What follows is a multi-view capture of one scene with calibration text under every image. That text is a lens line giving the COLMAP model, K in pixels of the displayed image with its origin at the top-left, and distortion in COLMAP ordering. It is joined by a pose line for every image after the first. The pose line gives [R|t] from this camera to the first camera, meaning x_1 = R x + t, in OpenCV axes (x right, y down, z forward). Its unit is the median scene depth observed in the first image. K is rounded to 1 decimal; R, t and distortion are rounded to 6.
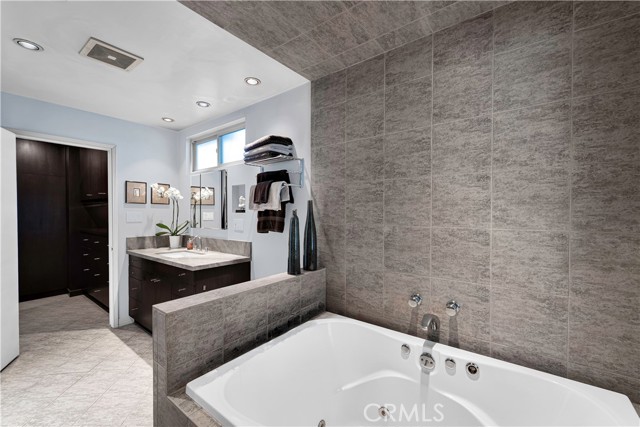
lens RADIAL K [[266.6, 0, 318.5], [0, 266.6, 215.3], [0, 0, 1]] dist [-0.003995, -0.002176]
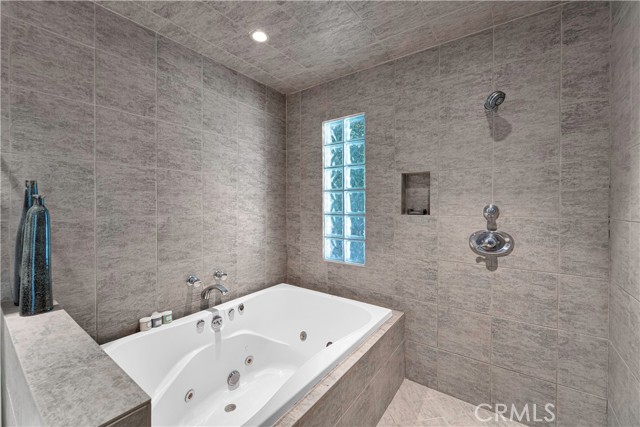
lens RADIAL K [[266.6, 0, 323.1], [0, 266.6, 208.4], [0, 0, 1]] dist [-0.003995, -0.002176]
pose [[-0.053571, -0.008598, 0.998527, -0.772366], [0.012351, 0.999881, 0.009272, 0.008219], [-0.998488, 0.012830, -0.053459, 0.503376]]
